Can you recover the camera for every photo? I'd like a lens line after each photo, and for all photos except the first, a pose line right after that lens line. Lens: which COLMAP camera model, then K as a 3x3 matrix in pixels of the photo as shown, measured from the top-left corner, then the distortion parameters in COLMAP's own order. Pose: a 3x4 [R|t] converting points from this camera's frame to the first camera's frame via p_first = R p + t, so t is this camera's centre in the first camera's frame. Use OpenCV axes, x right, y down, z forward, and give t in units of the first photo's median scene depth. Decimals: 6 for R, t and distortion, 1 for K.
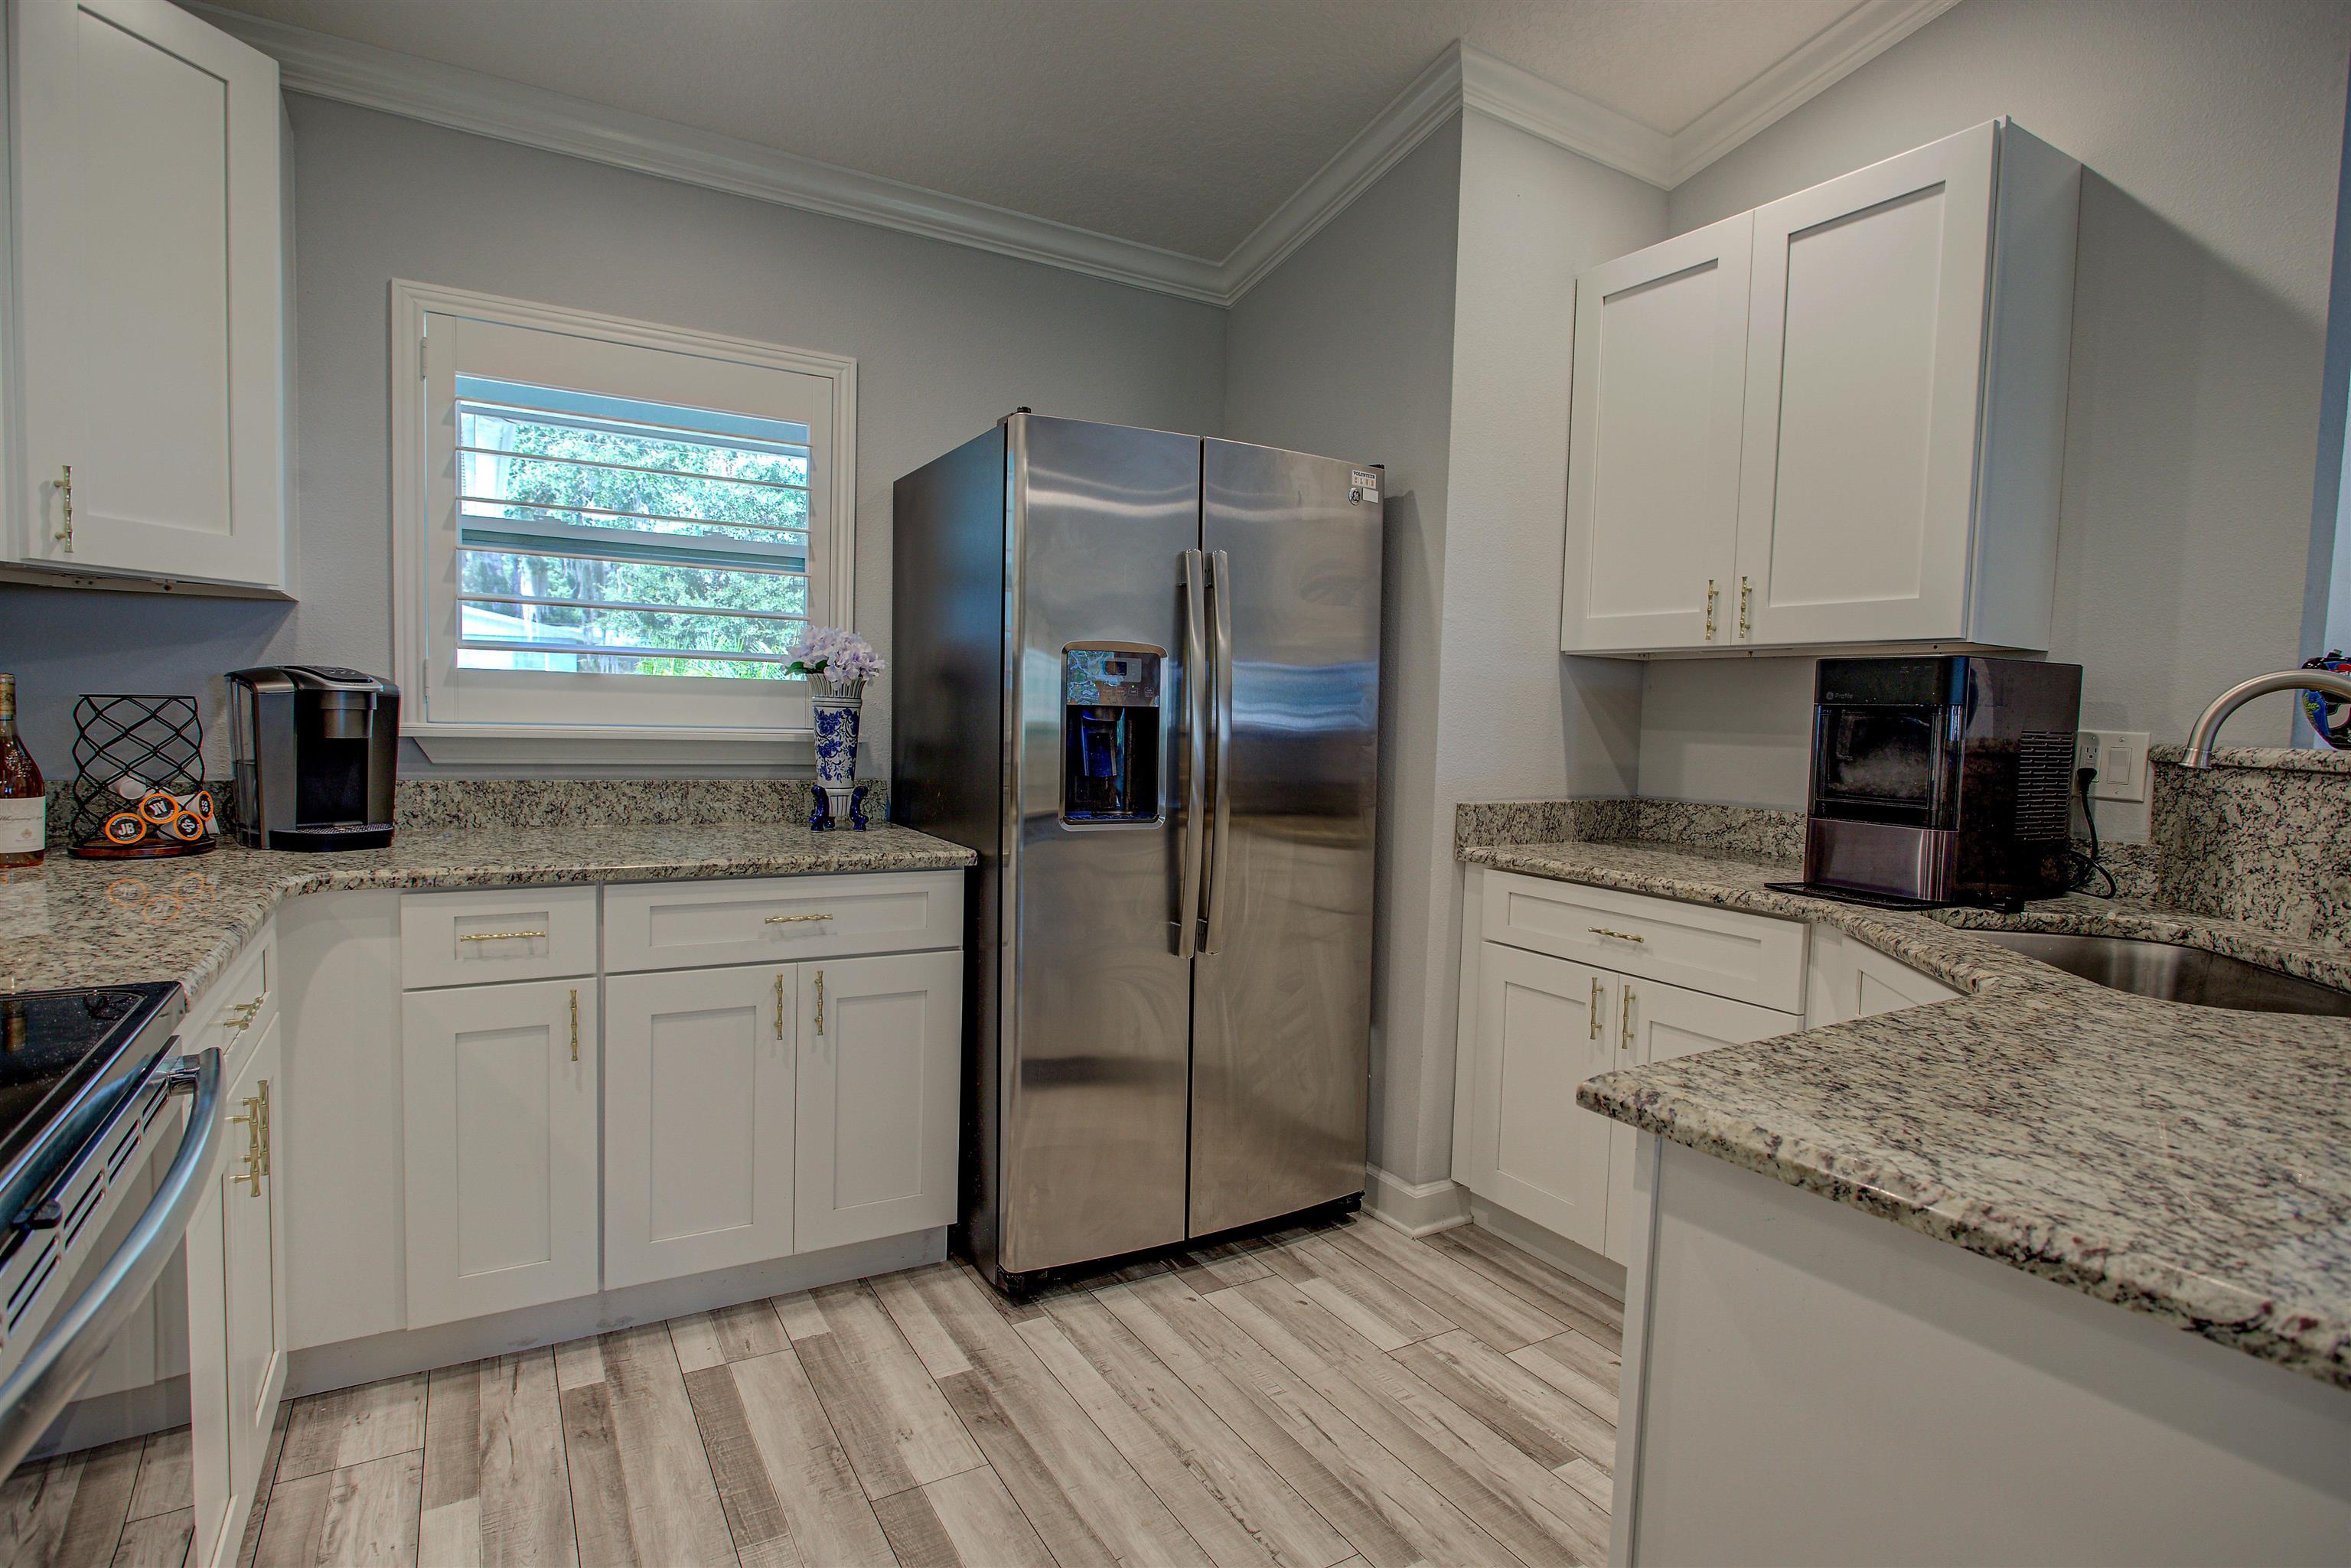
lens RADIAL K [[1196.4, 0, 1178.9], [0, 1196.4, 787.5], [0, 0, 1]] dist [-0.013309, 0.002982]
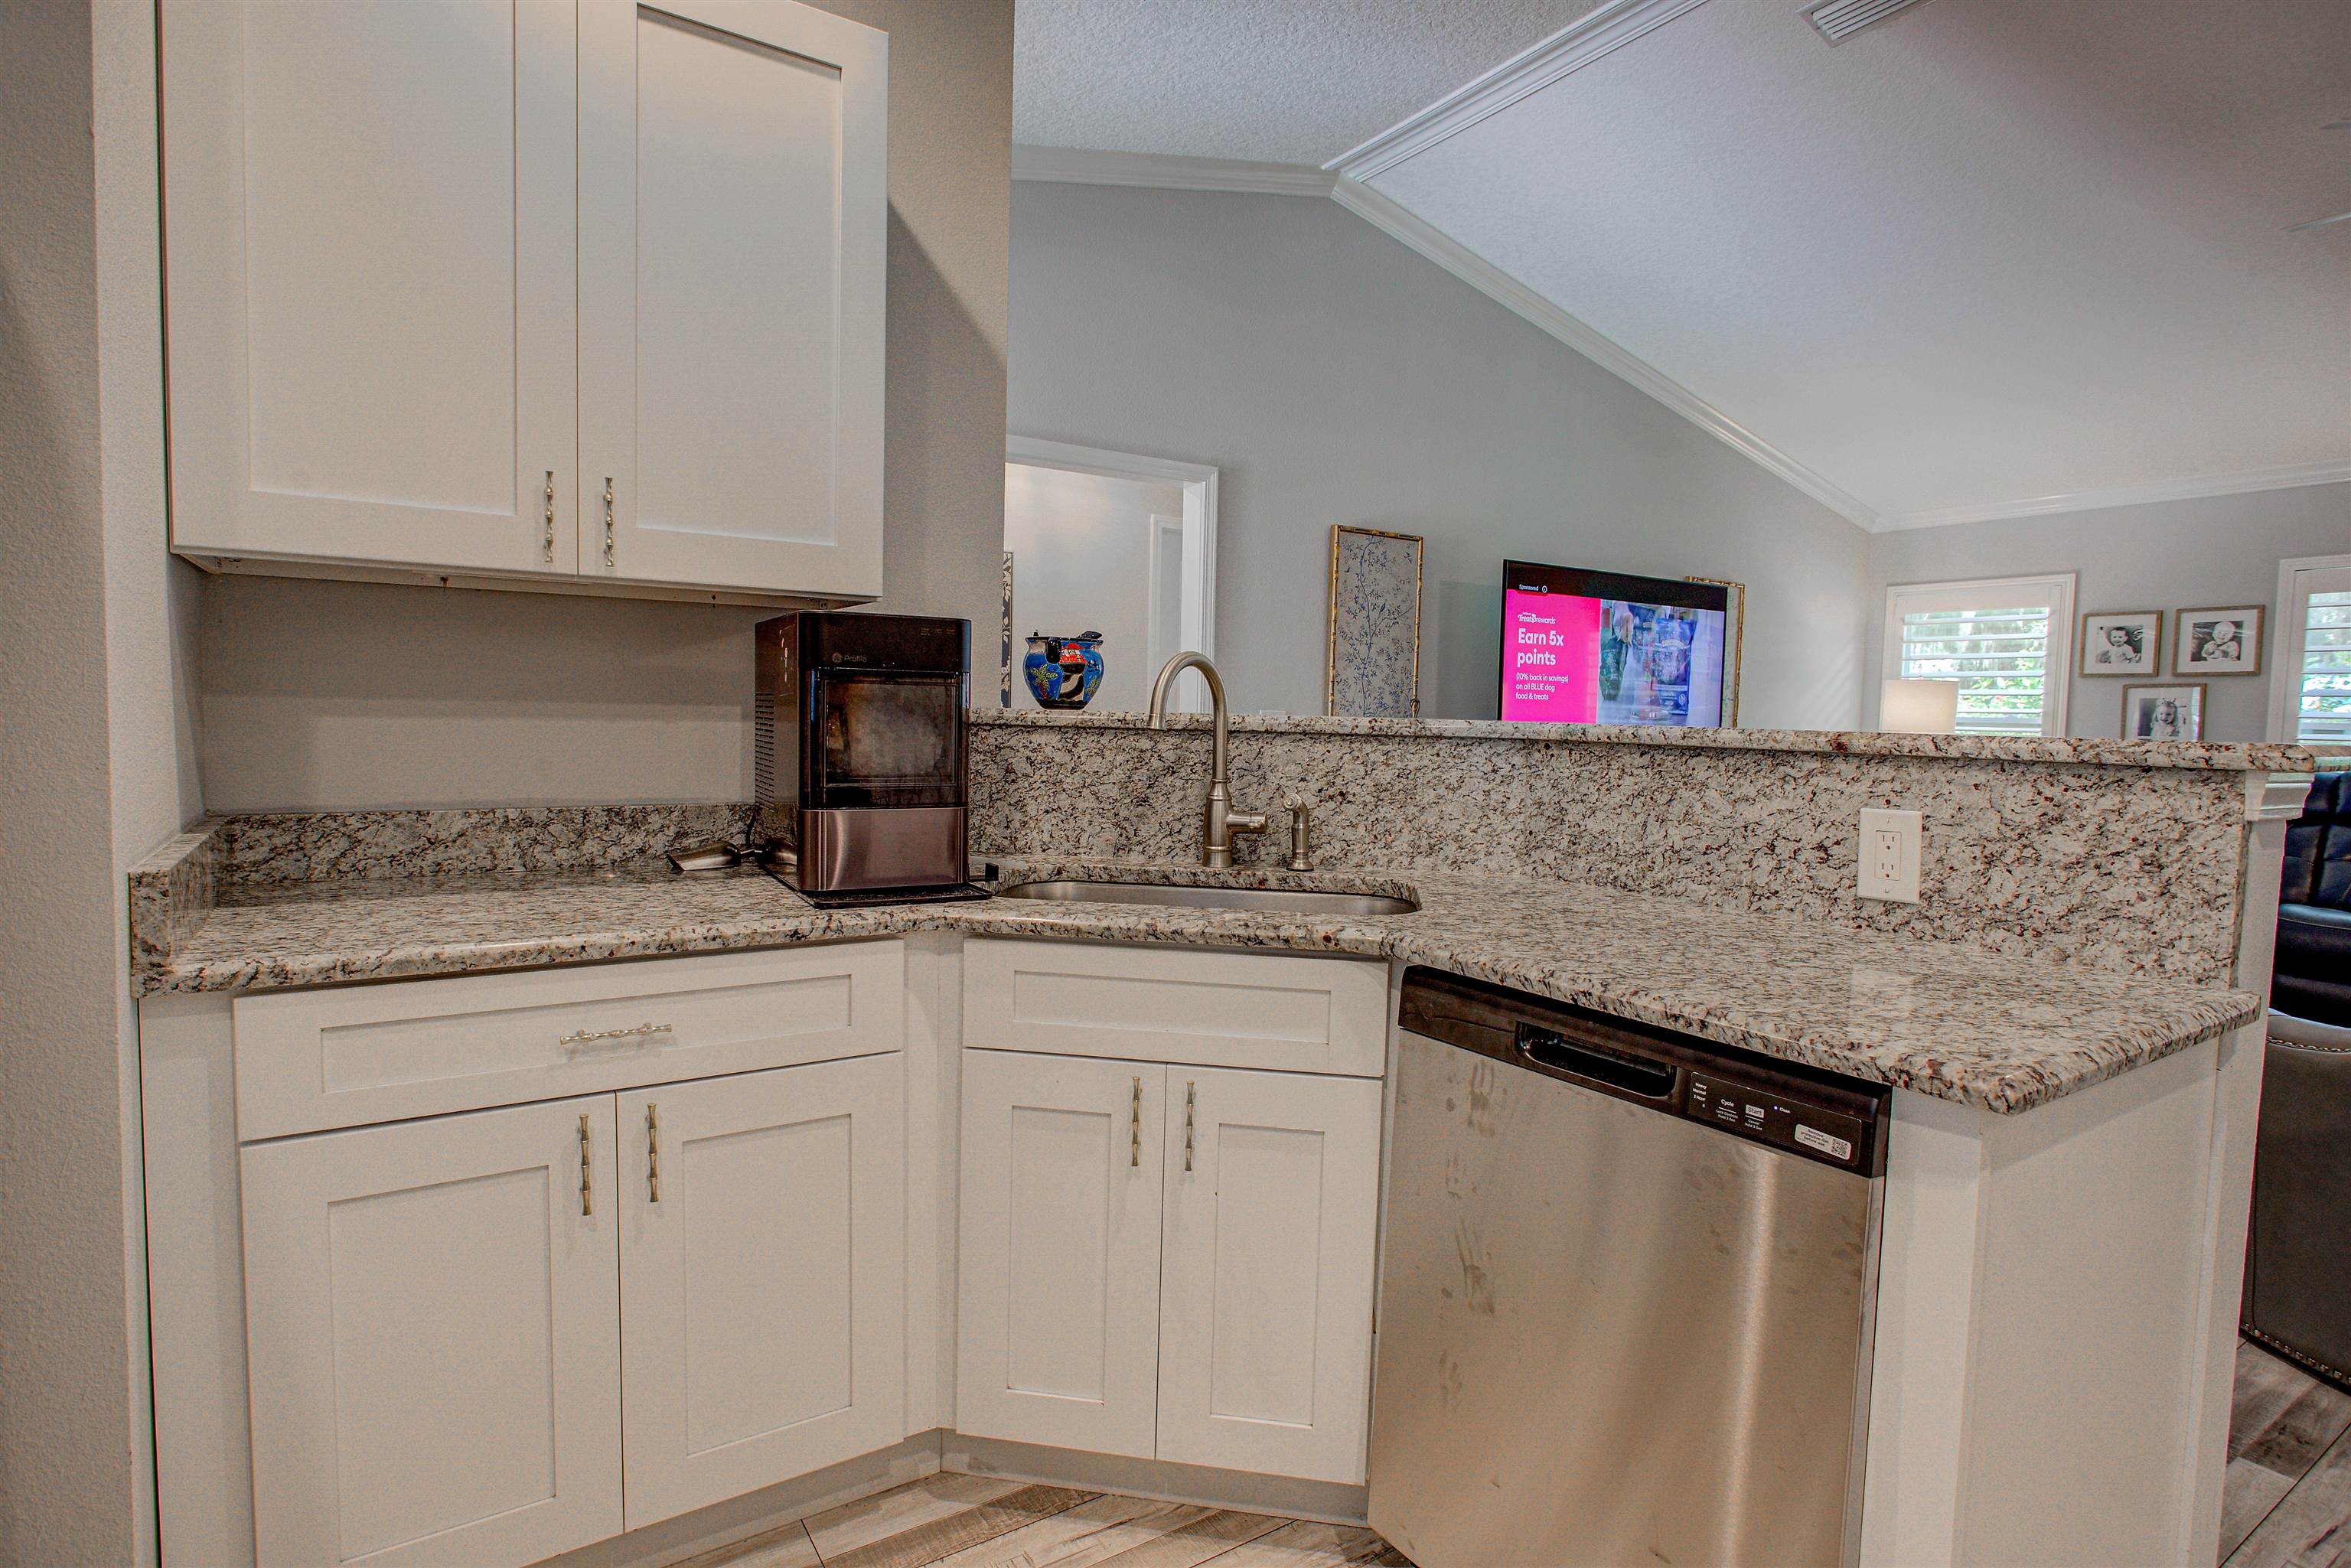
lens RADIAL K [[1196.4, 0, 1175.0], [0, 1196.4, 783.1], [0, 0, 1]] dist [-0.013309, 0.002982]
pose [[-0.045637, -0.091401, 0.994768, -0.209194], [0.038112, 0.994921, 0.093164, -0.044138], [-0.998231, 0.042165, -0.041922, 0.601808]]
